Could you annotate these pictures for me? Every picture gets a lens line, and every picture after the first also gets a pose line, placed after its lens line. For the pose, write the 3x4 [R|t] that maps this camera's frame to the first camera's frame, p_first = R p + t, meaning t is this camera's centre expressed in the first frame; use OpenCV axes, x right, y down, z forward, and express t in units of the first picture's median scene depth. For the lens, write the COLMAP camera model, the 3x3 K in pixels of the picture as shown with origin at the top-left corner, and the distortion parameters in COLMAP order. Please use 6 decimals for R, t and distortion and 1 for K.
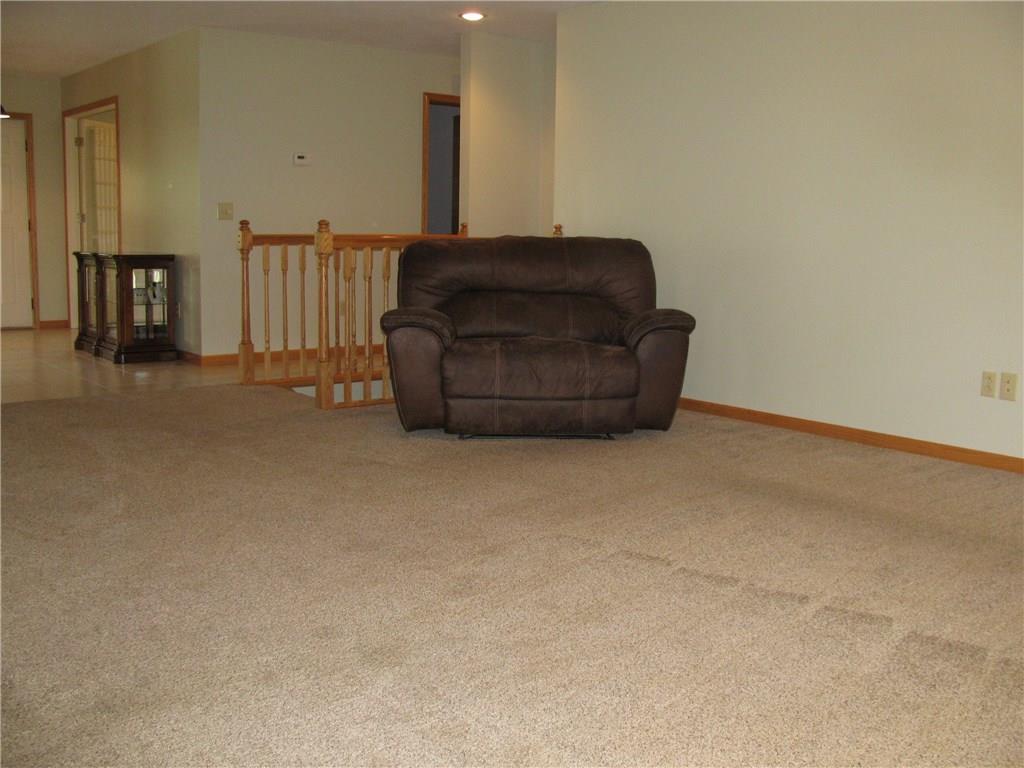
lens RADIAL K [[1068.0, 0, 510.8], [0, 1068.0, 384.5], [0, 0, 1]] dist [-0.103815, 0.000000]
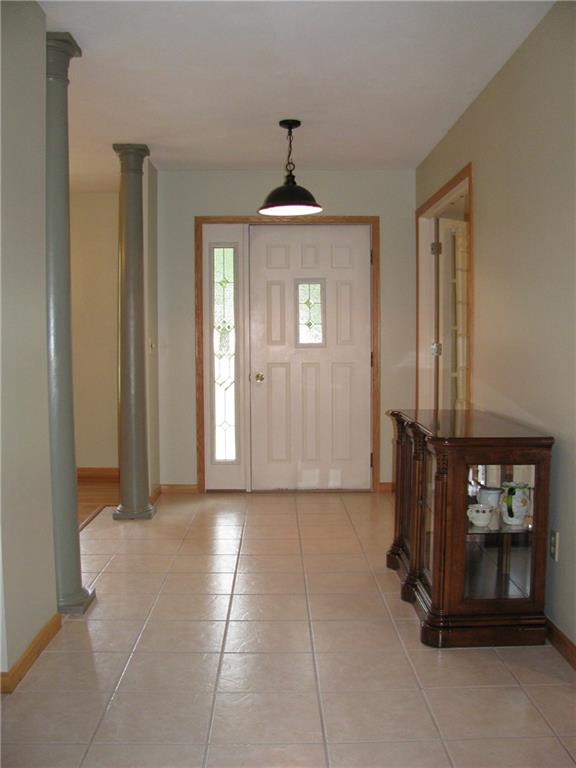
lens RADIAL K [[801.0, 0, 288.0], [0, 801.0, 387.4], [0, 0, 1]] dist [-0.103815, 0.000000]
pose [[0.796173, 0.015307, -0.604875, -0.177294], [-0.069043, 0.995449, -0.065688, -0.103709], [0.601117, 0.094062, 0.793606, 0.576335]]
